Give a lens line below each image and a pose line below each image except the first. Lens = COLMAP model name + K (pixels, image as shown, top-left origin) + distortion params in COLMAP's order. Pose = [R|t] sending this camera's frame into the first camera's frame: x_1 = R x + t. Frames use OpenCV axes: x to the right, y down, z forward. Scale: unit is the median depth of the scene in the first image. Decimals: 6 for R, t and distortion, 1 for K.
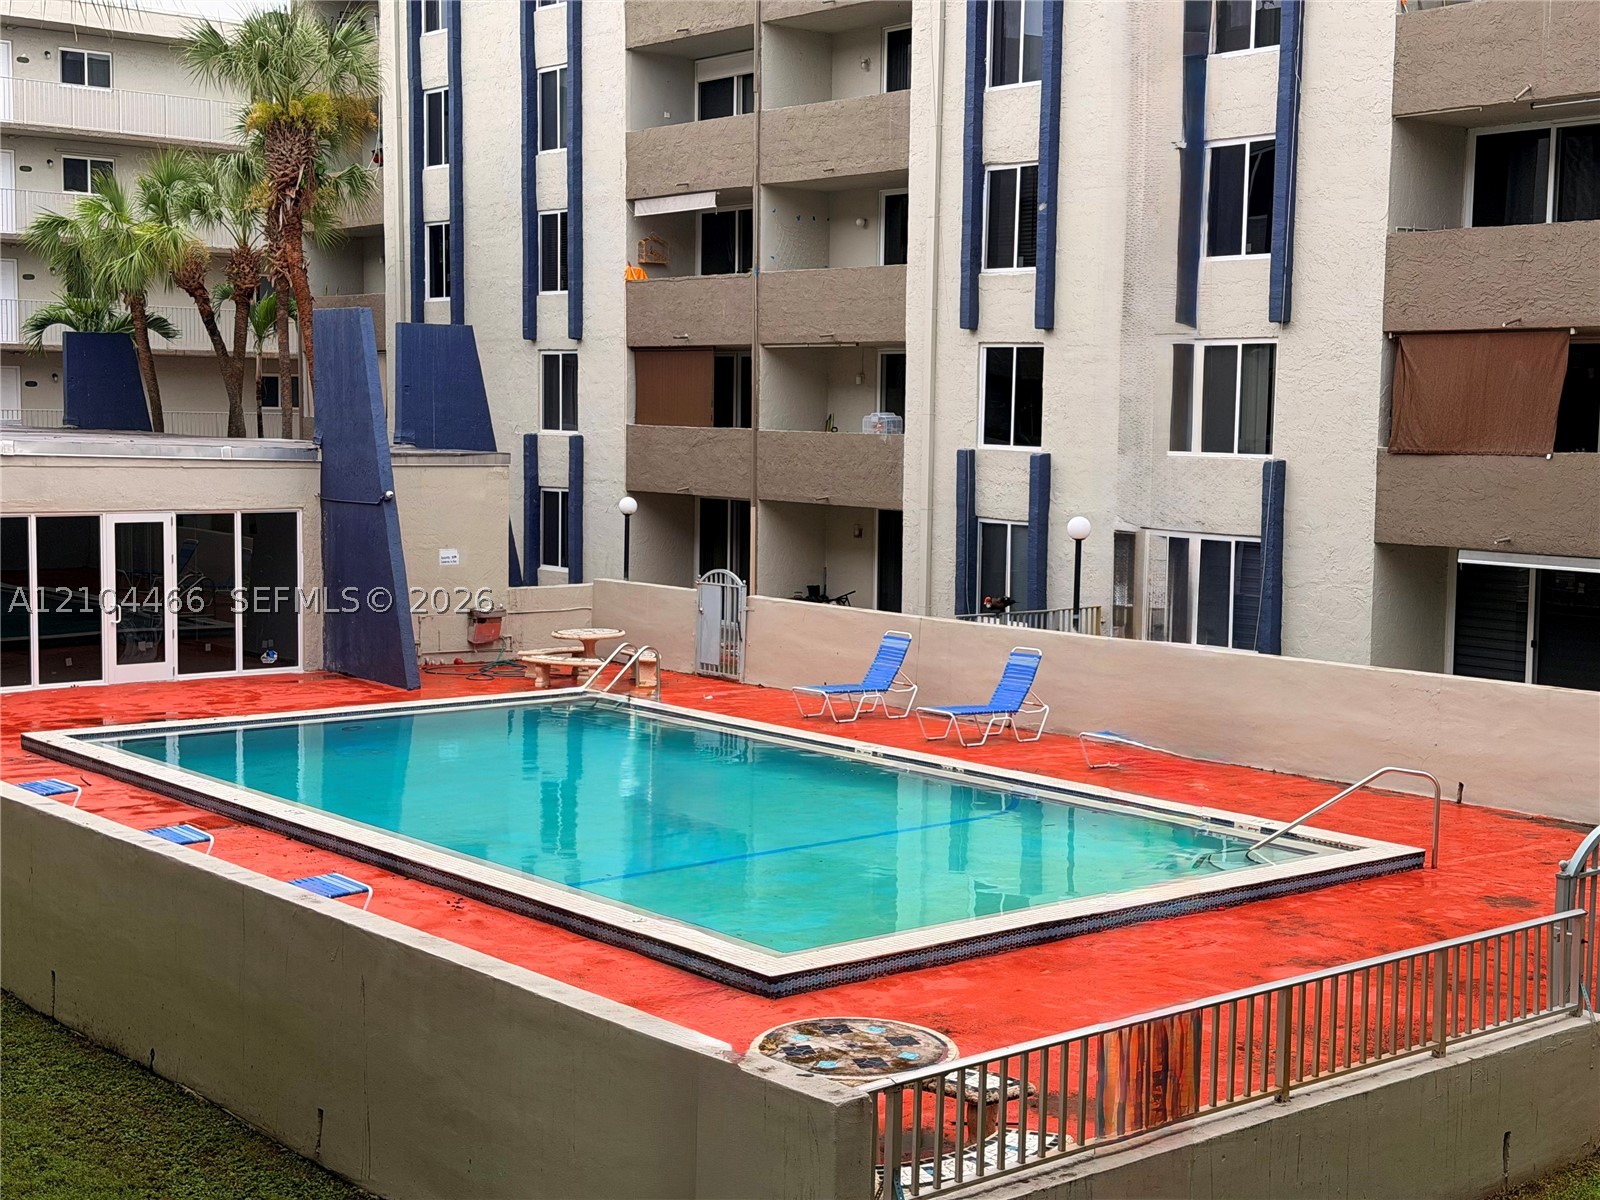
lens RADIAL K [[2209.4, 0, 802.9], [0, 2209.4, 605.1], [0, 0, 1]] dist [0.138112, 0.000000]
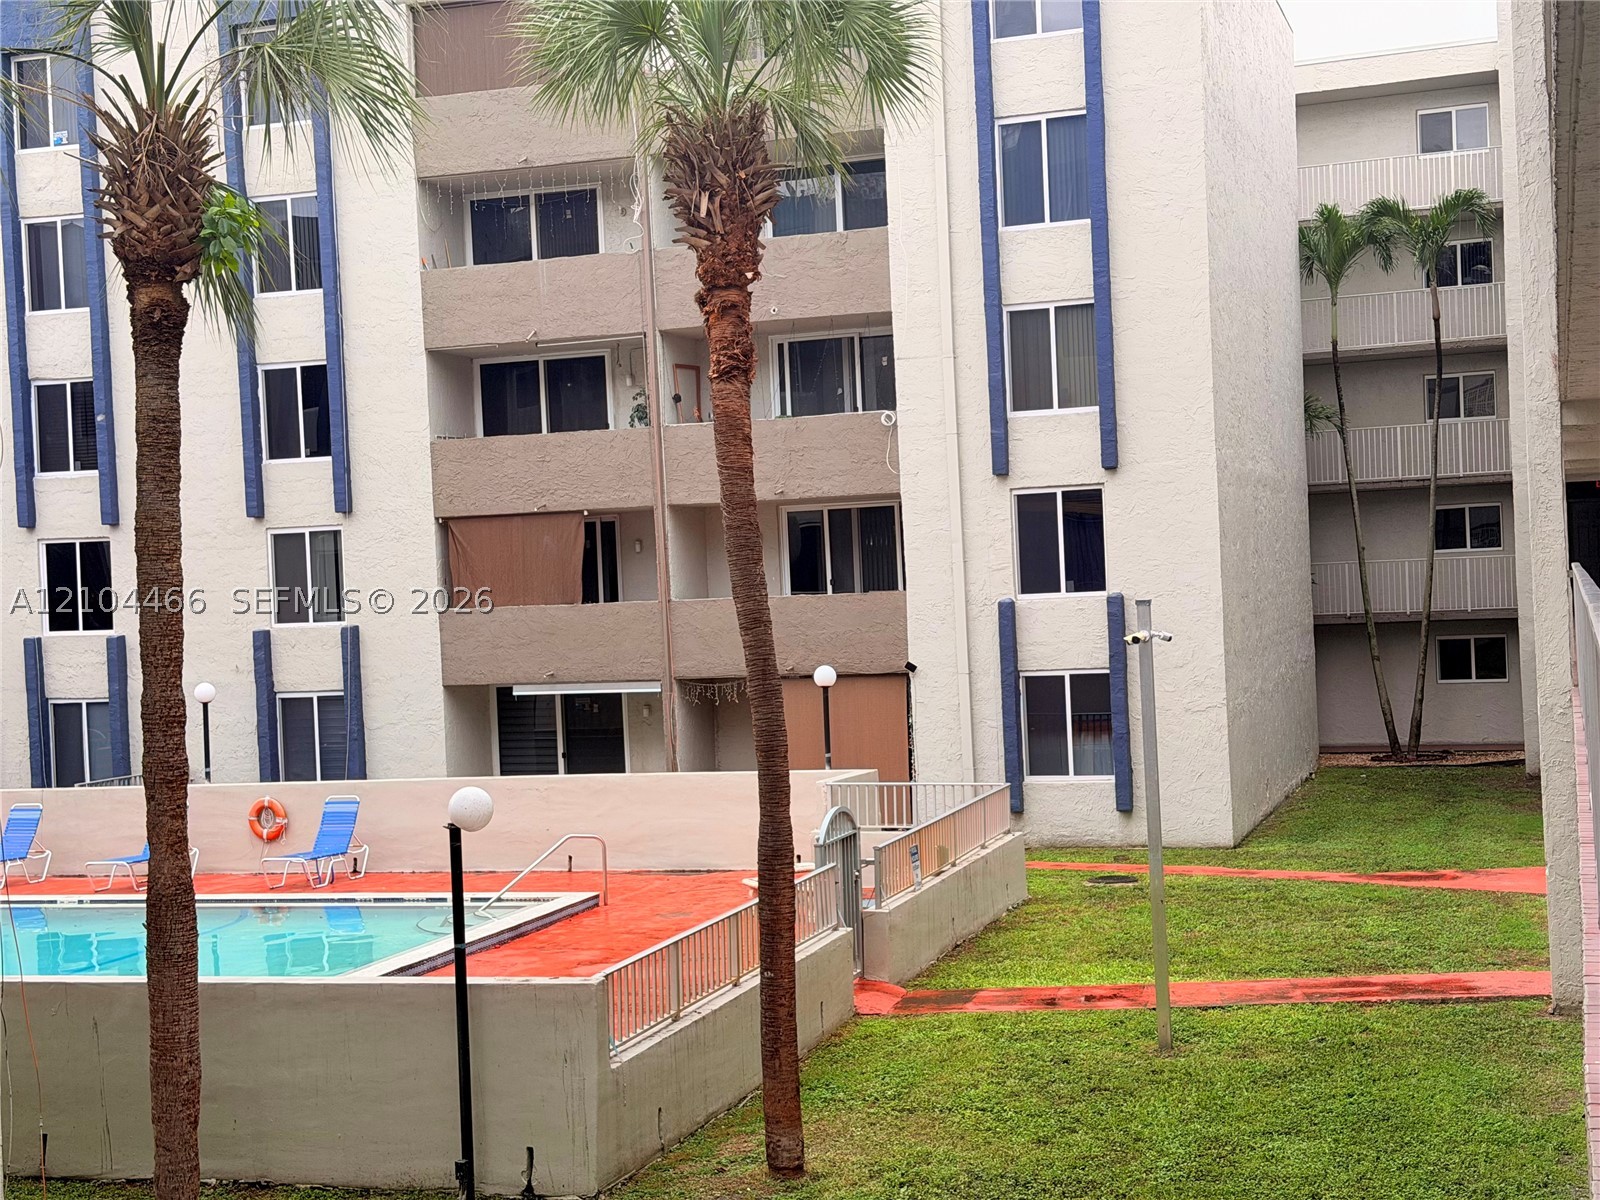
lens RADIAL K [[2209.4, 0, 799.9], [0, 2209.4, 598.1], [0, 0, 1]] dist [0.138112, 0.000000]
pose [[0.848112, -0.055386, 0.526915, -0.218411], [0.102694, 0.992845, -0.060934, 0.018653], [-0.519770, 0.105790, 0.847731, -0.150610]]
